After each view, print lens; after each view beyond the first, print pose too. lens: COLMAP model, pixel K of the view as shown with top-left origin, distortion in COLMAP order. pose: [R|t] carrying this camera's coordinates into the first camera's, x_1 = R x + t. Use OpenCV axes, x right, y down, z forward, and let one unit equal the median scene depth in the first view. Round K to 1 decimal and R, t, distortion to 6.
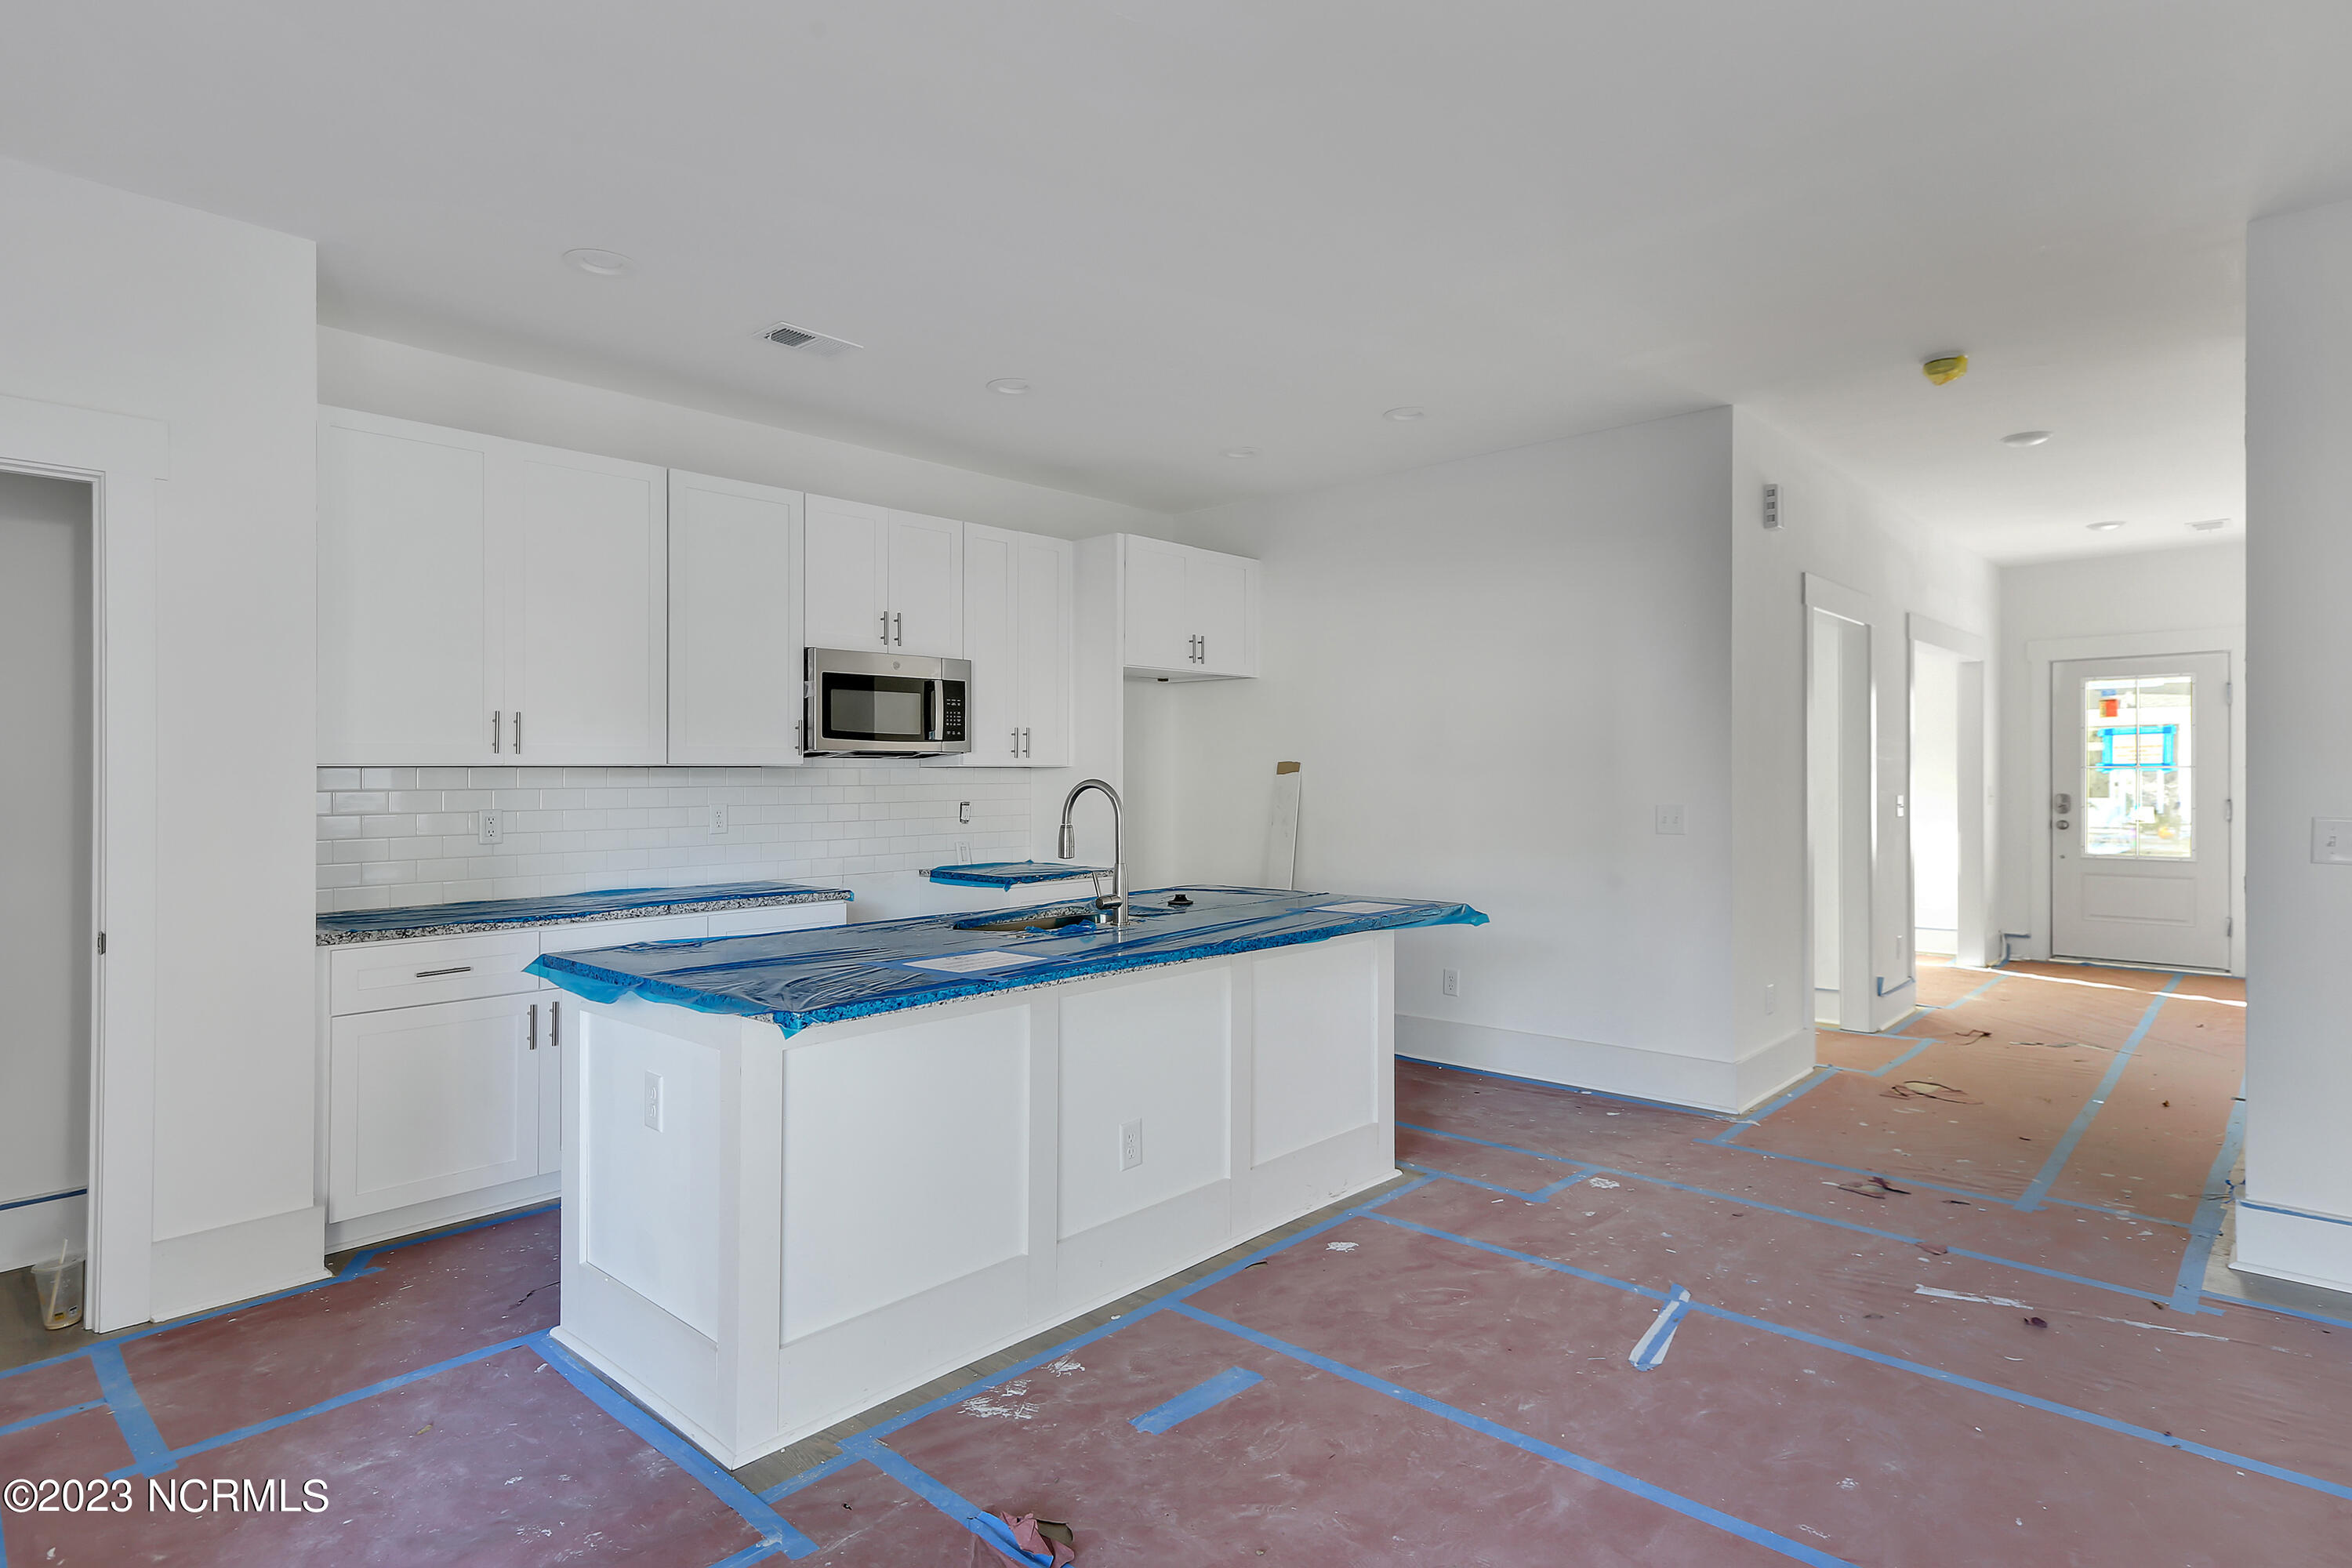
lens RADIAL K [[1227.3, 0, 1176.0], [0, 1227.3, 784.0], [0, 0, 1]] dist [0.018126, 0.001998]
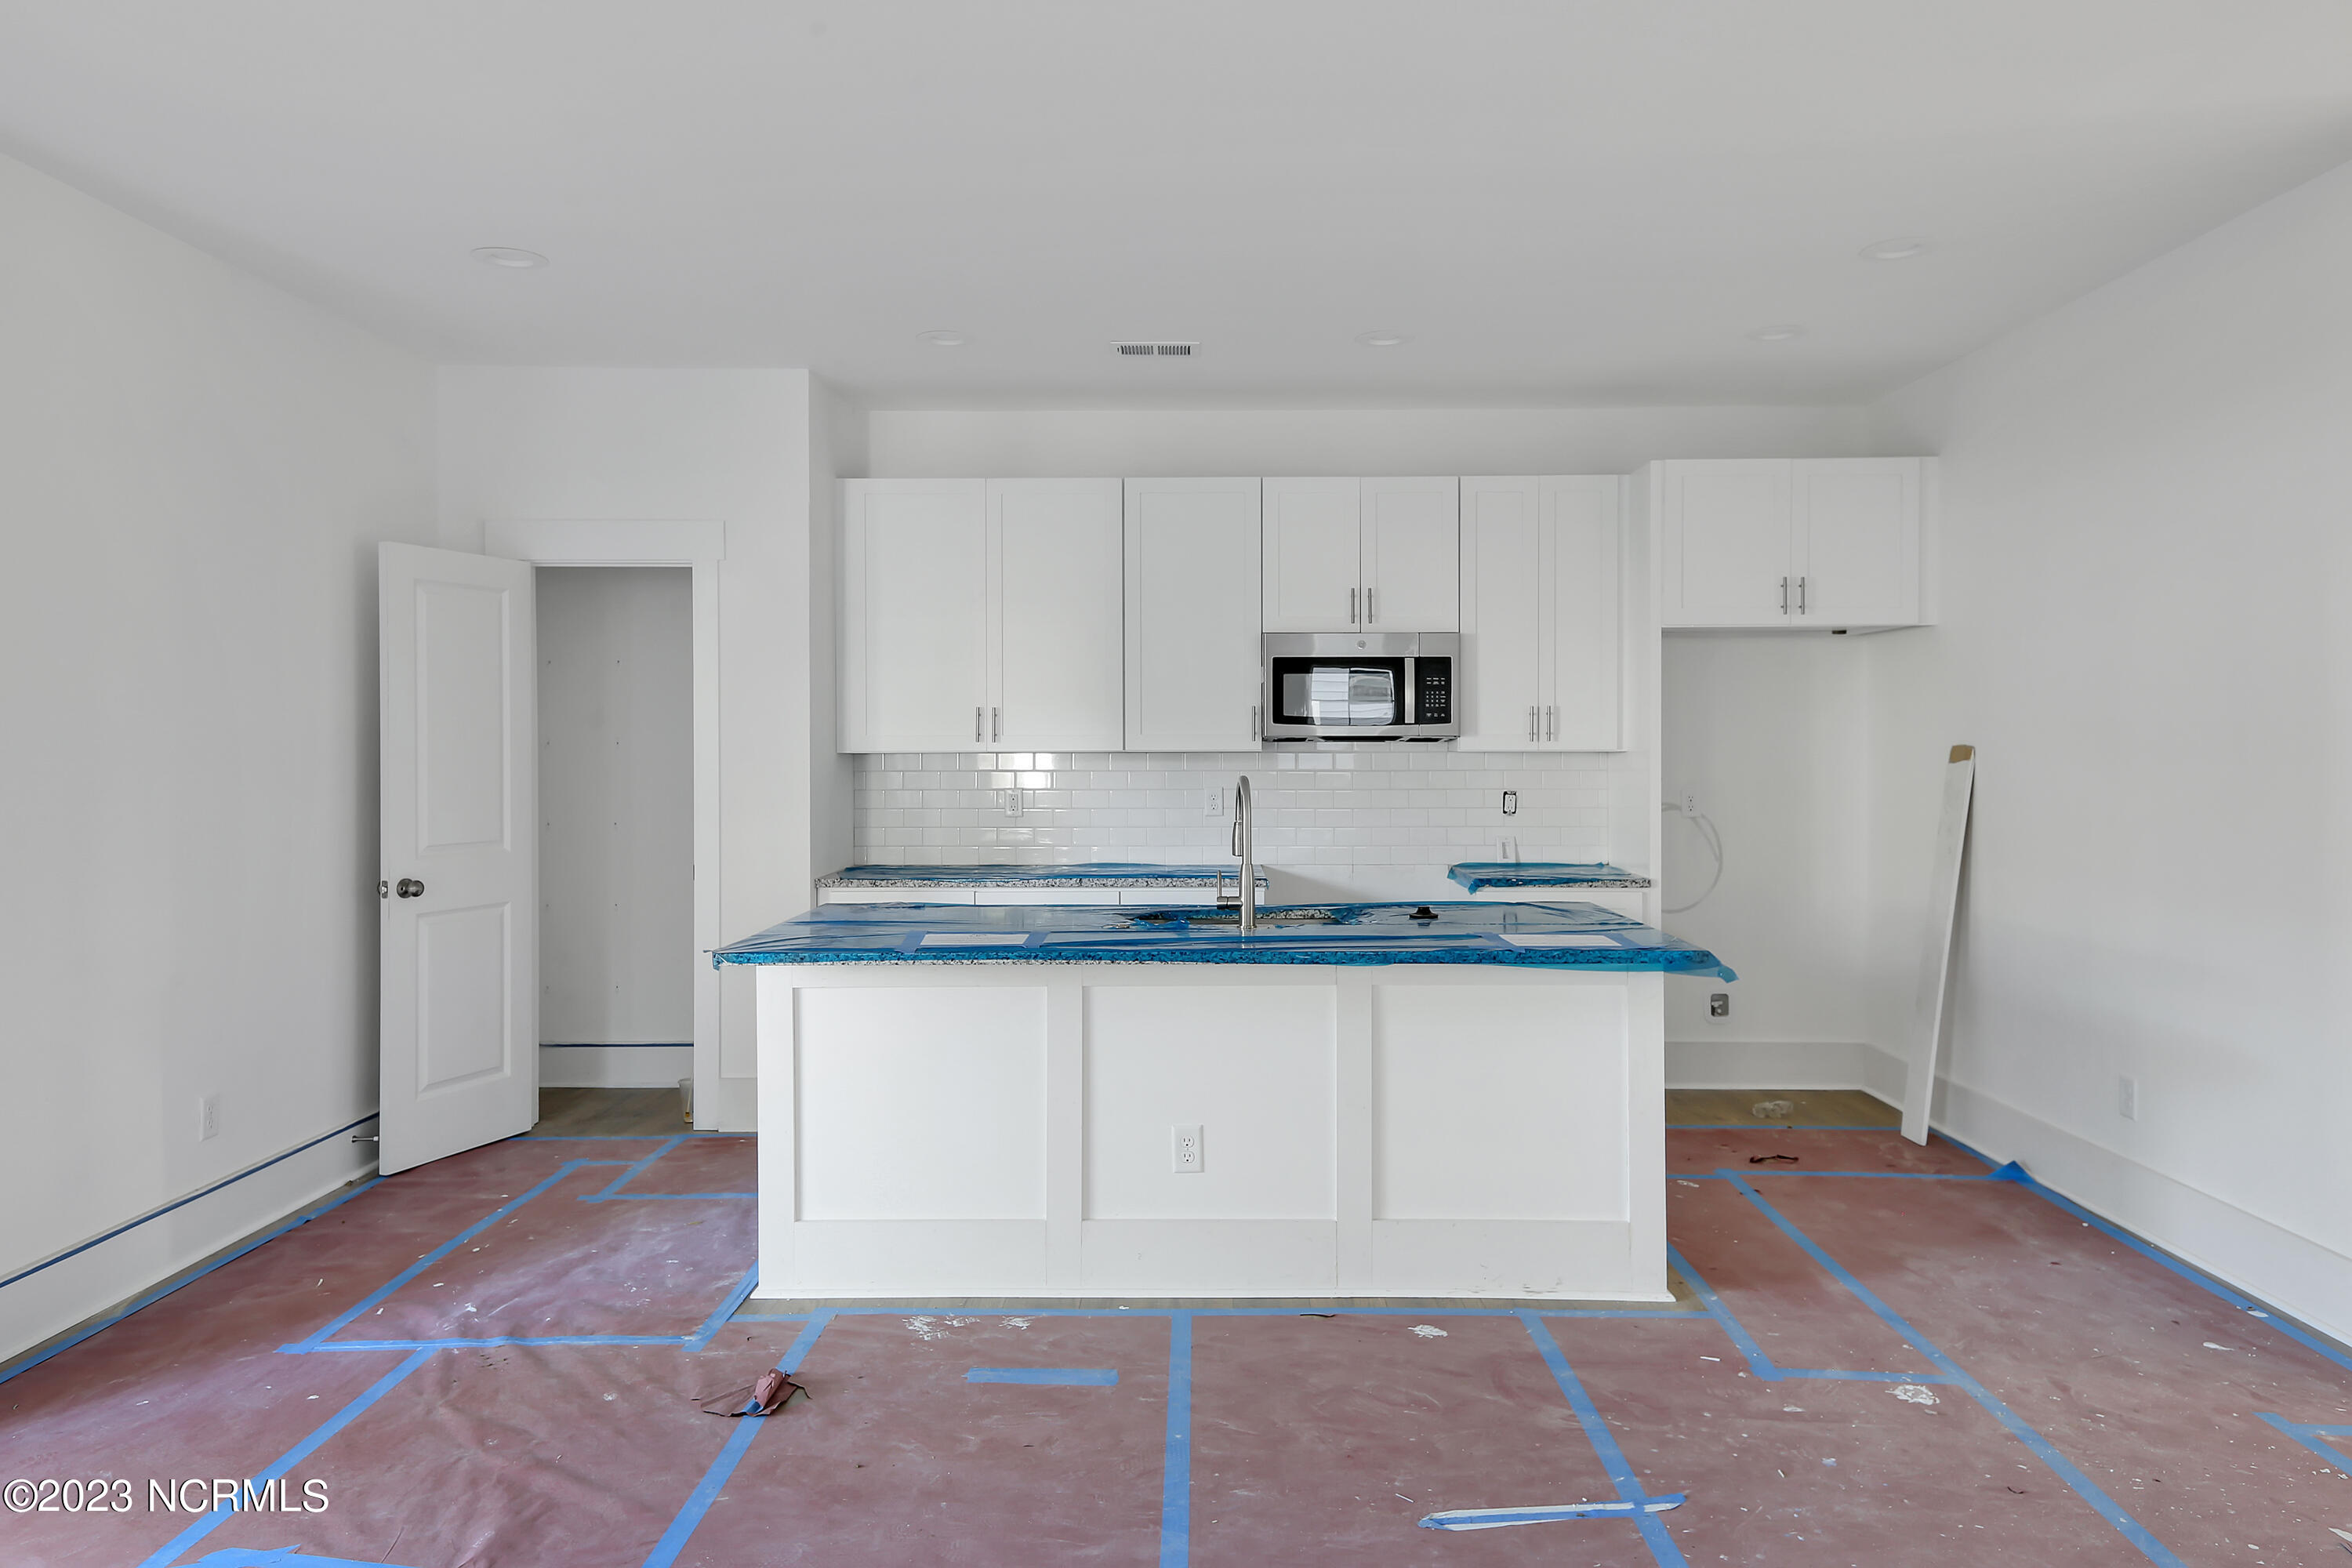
lens RADIAL K [[1536.8, 0, 1183.7], [0, 1536.8, 756.4], [0, 0, 1]] dist [0.056110, 0.003970]
pose [[0.669976, 0.010346, -0.742311, 0.688563], [-0.006231, 0.999946, 0.008313, -0.024667], [0.742357, -0.000944, 0.670004, 0.133969]]
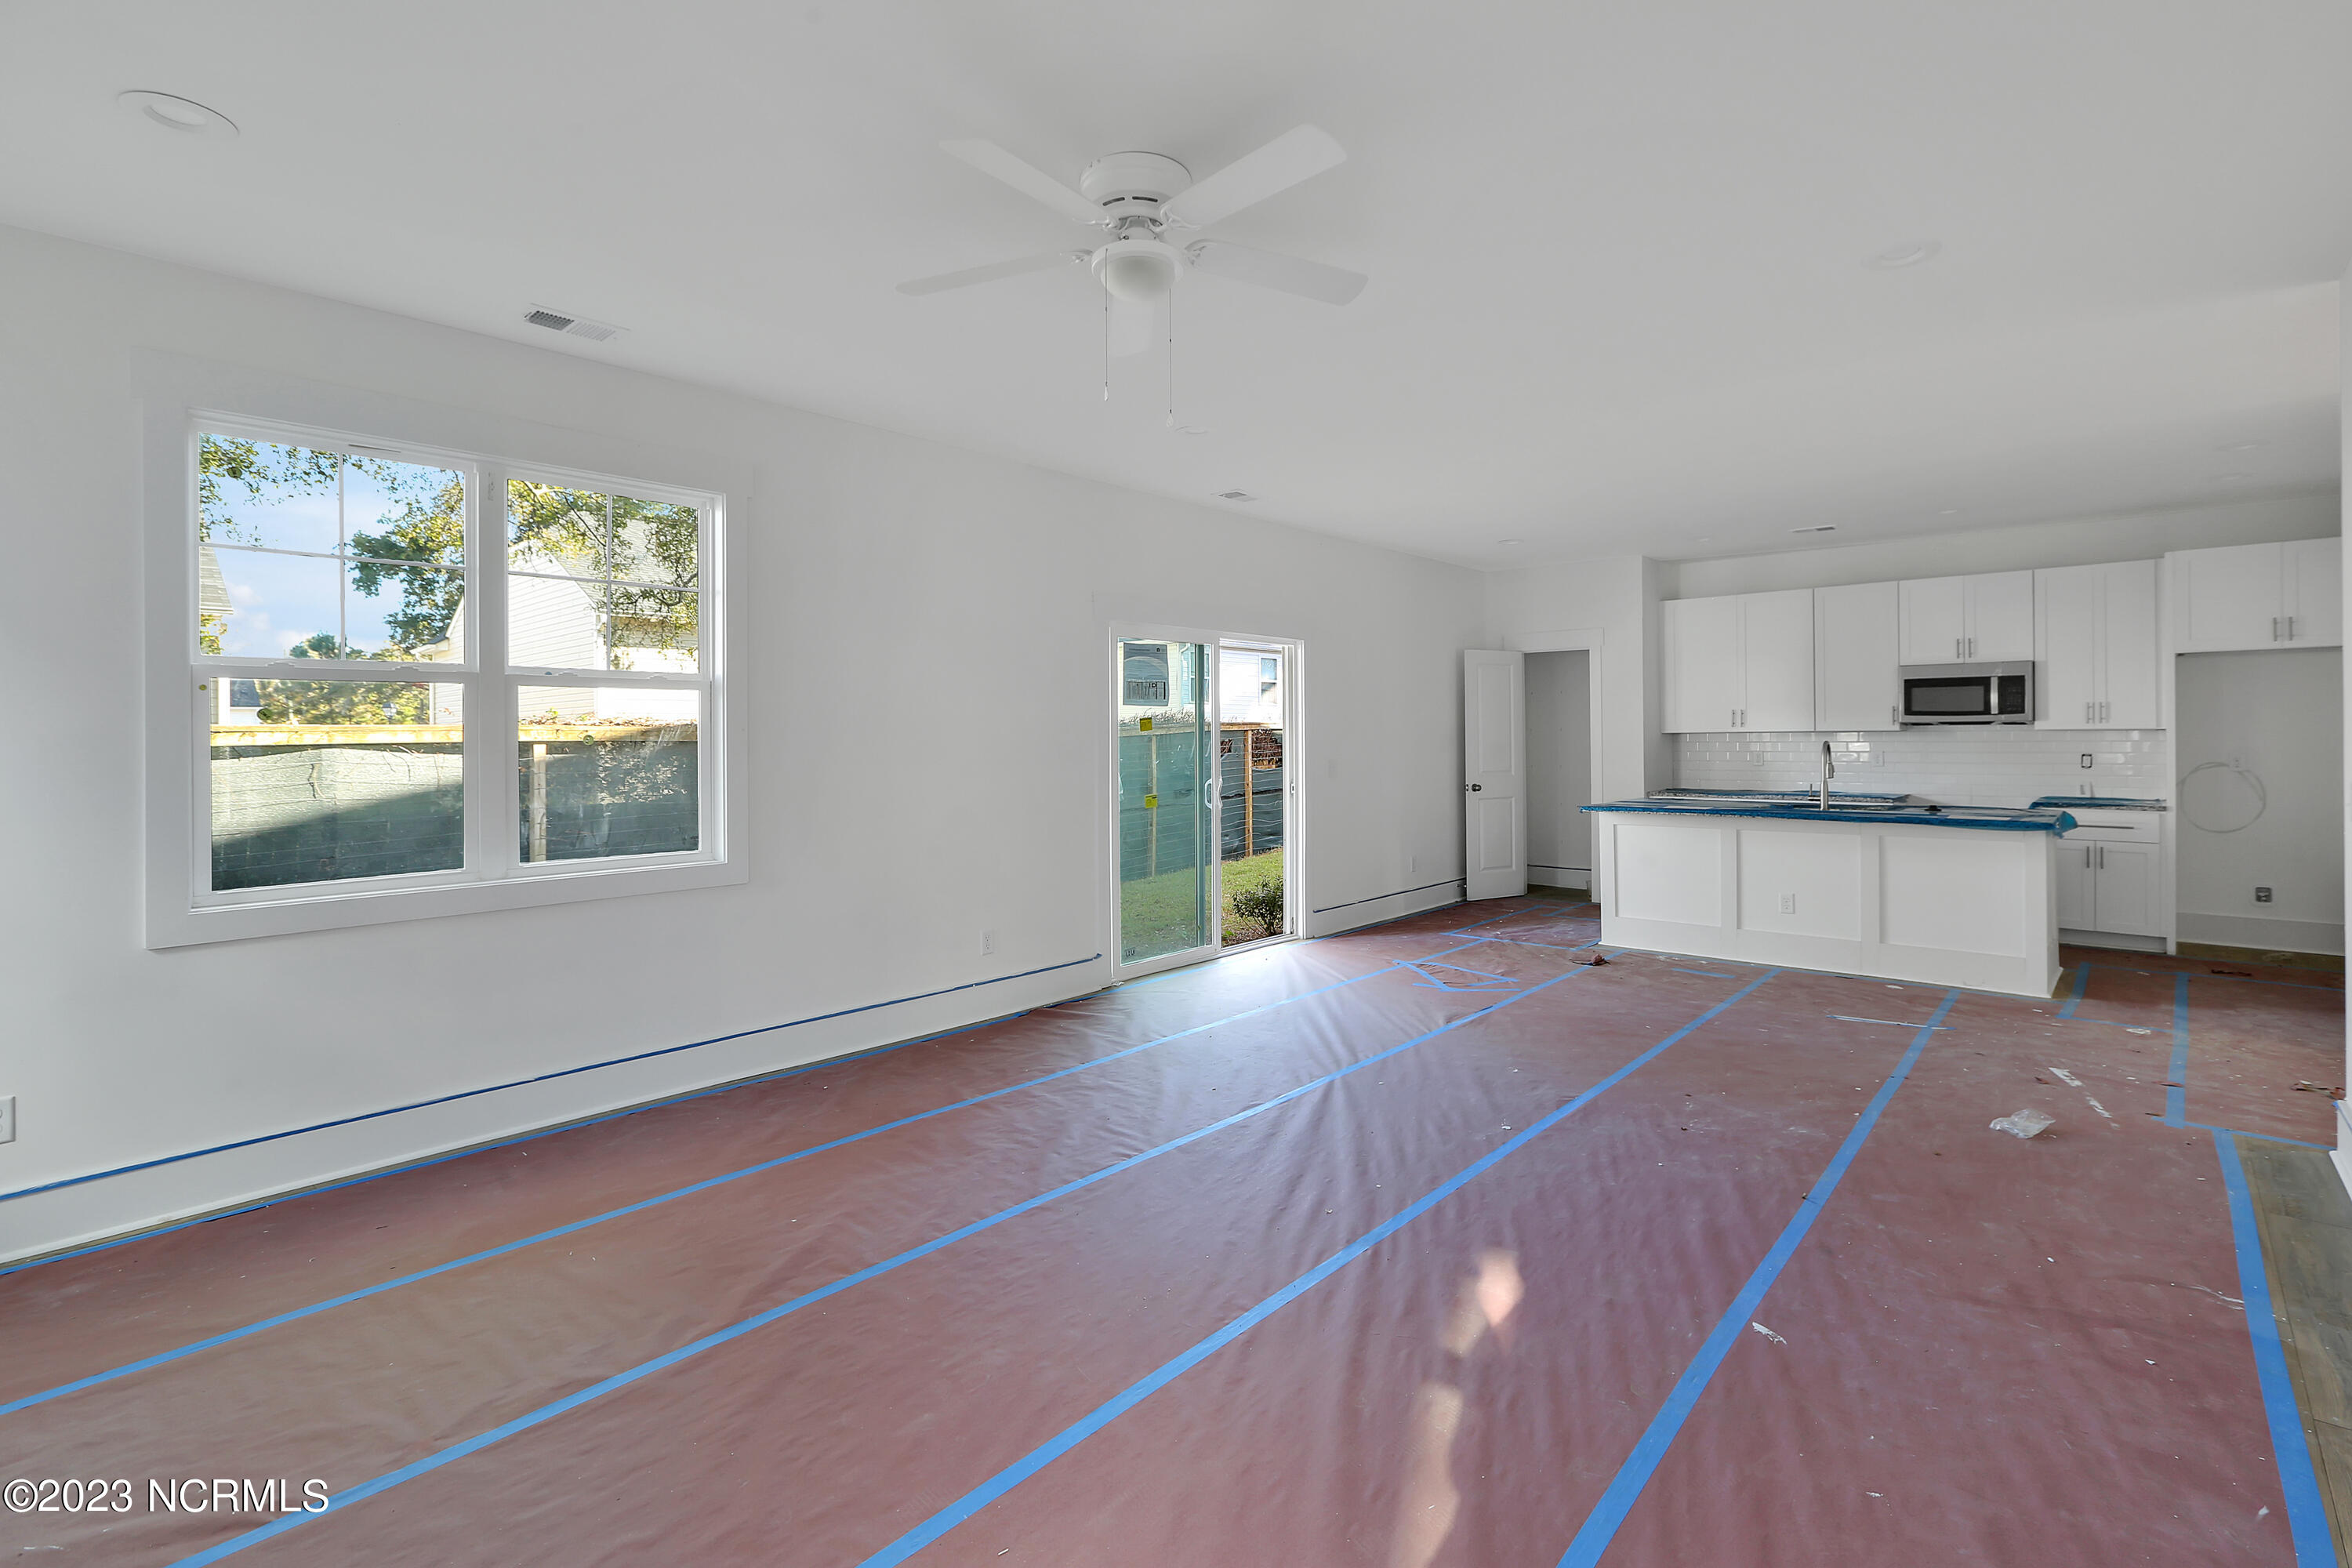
lens RADIAL K [[1086.0, 0, 1220.2], [0, 1086.0, 733.3], [0, 0, 1]] dist [0.001677, 0.000305]
pose [[0.041348, 0.001662, -0.999143, 1.496606], [0.000901, 0.999998, 0.001701, -0.017304], [0.999144, -0.000971, 0.041347, -0.090857]]
